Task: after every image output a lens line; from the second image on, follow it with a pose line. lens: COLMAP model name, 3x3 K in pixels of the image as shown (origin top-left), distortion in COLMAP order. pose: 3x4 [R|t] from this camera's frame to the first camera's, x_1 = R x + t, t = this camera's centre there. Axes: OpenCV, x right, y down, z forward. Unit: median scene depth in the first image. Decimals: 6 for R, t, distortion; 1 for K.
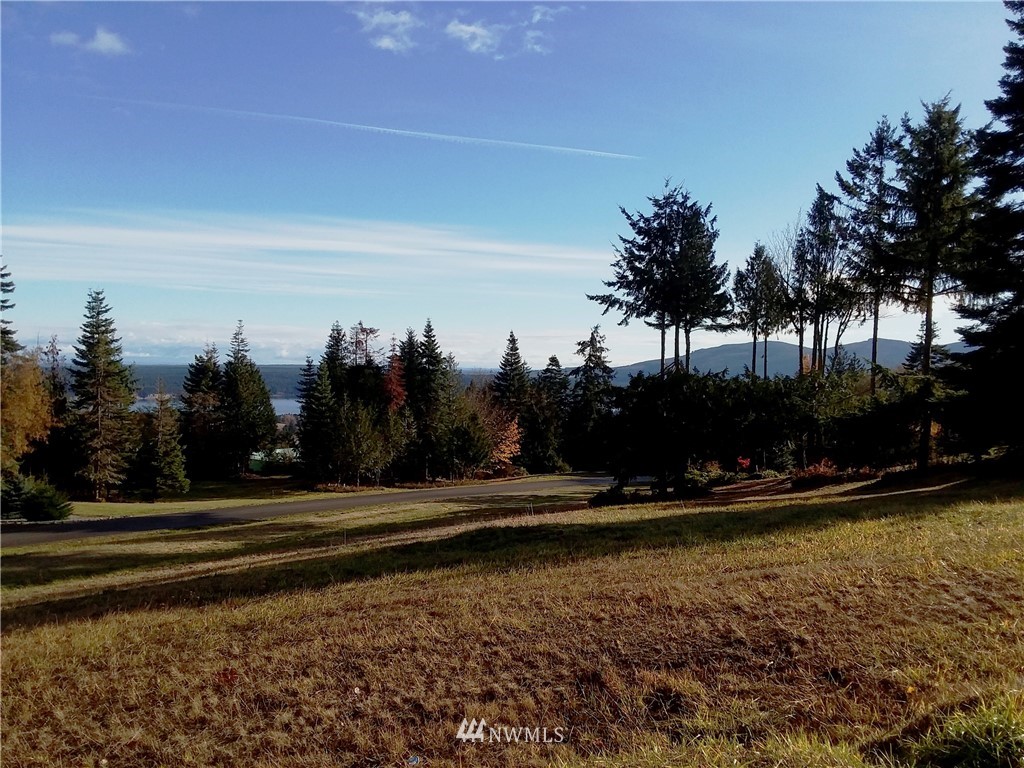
lens RADIAL K [[823.7, 0, 531.7], [0, 823.7, 396.0], [0, 0, 1]] dist [0.115927, -0.168594]
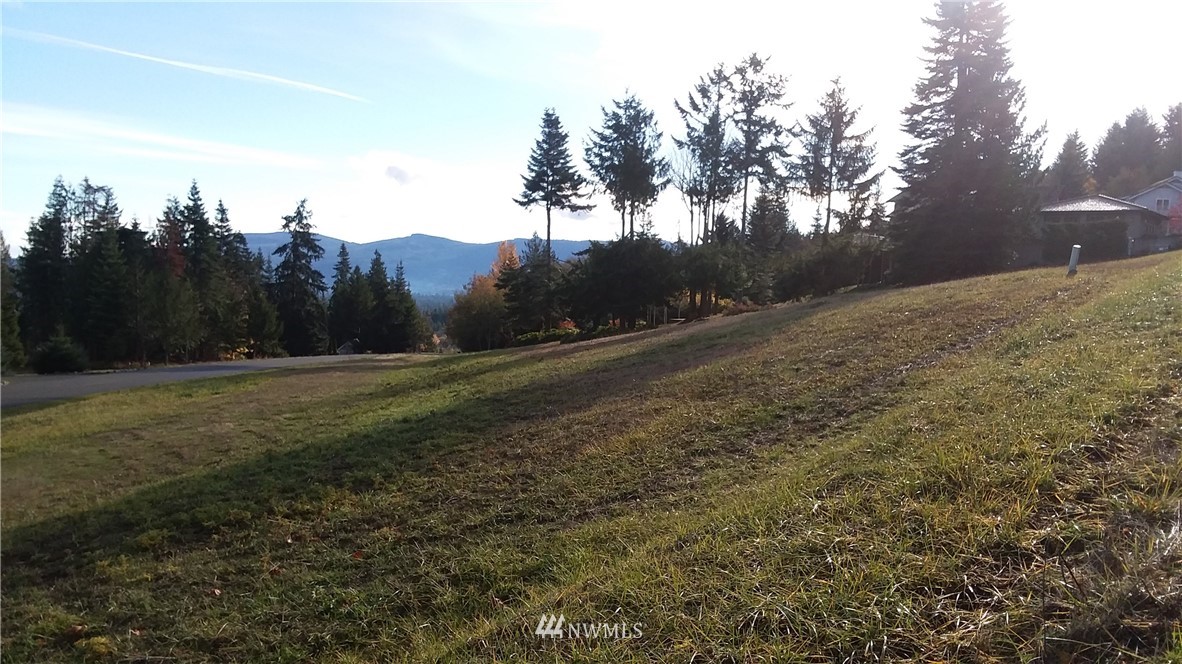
lens RADIAL K [[957.8, 0, 623.9], [0, 957.8, 361.8], [0, 0, 1]] dist [0.119647, -0.188537]
pose [[0.815886, -0.040759, 0.576774, -0.631170], [0.002427, 0.997745, 0.067075, 0.055223], [-0.578207, -0.053325, 0.814146, -0.205844]]
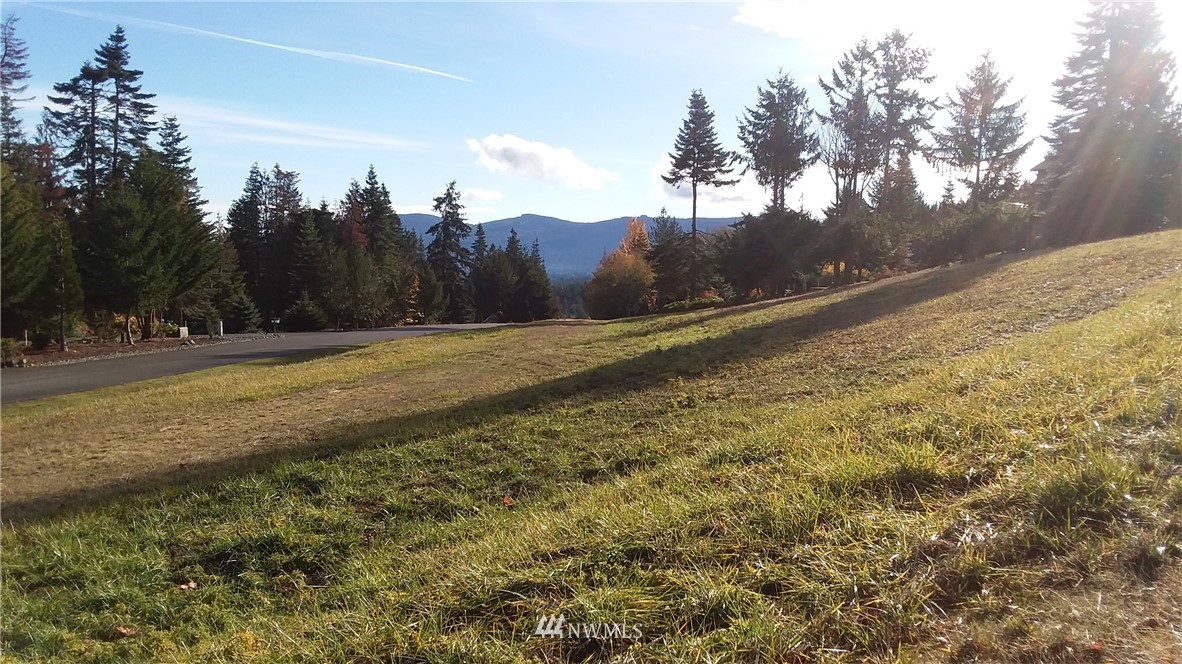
lens RADIAL K [[957.8, 0, 616.5], [0, 957.8, 364.8], [0, 0, 1]] dist [0.119647, -0.188537]
pose [[0.876789, -0.052331, 0.478019, -0.757688], [0.009354, 0.995729, 0.091849, 0.068217], [-0.480784, -0.076061, 0.873534, -0.265754]]
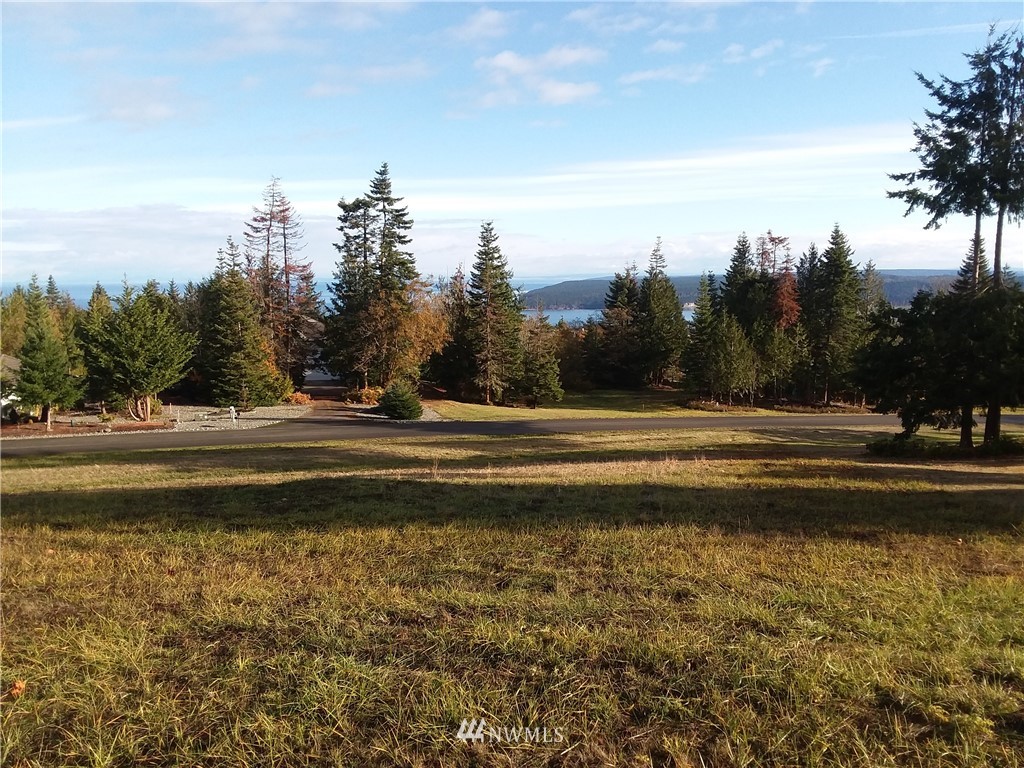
lens RADIAL K [[823.7, 0, 539.0], [0, 823.7, 410.1], [0, 0, 1]] dist [0.115927, -0.168594]
pose [[0.818189, 0.070099, -0.570660, 0.247363], [0.003041, 0.991998, 0.126215, -0.015143], [0.574942, -0.105003, 0.811429, 0.118961]]
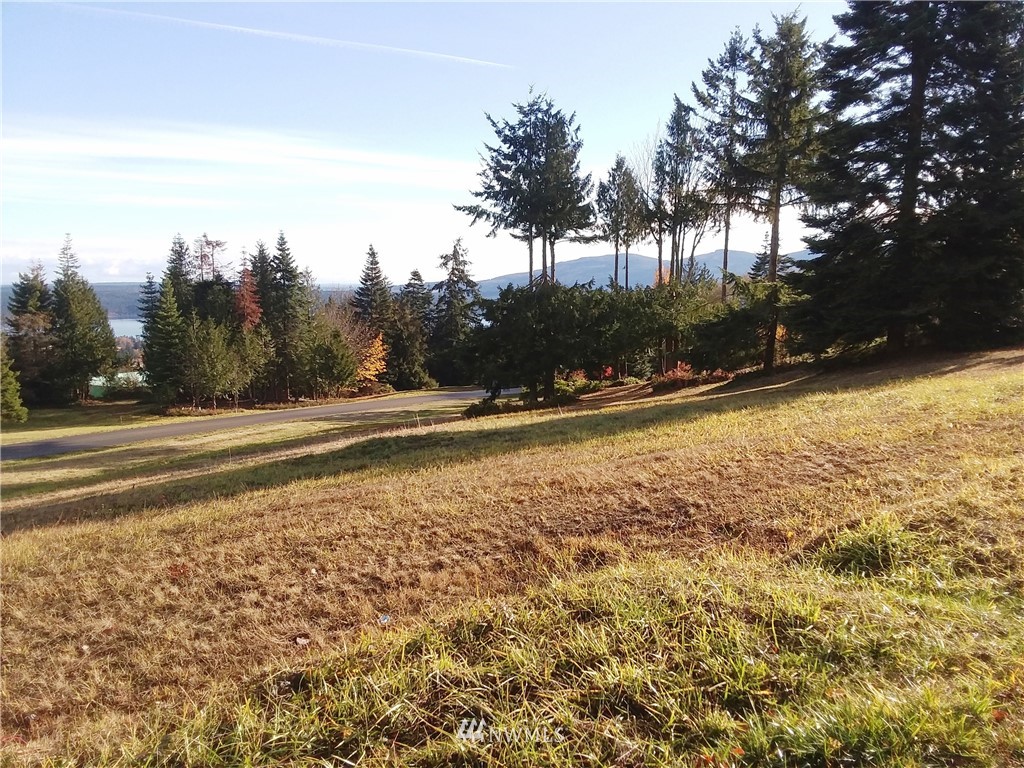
lens RADIAL K [[823.7, 0, 533.0], [0, 823.7, 407.8], [0, 0, 1]] dist [0.115927, -0.168594]
pose [[0.985563, -0.039848, 0.164551, -0.011103], [0.020493, 0.992839, 0.117687, 0.002148], [-0.168062, -0.112616, 0.979323, -0.009904]]
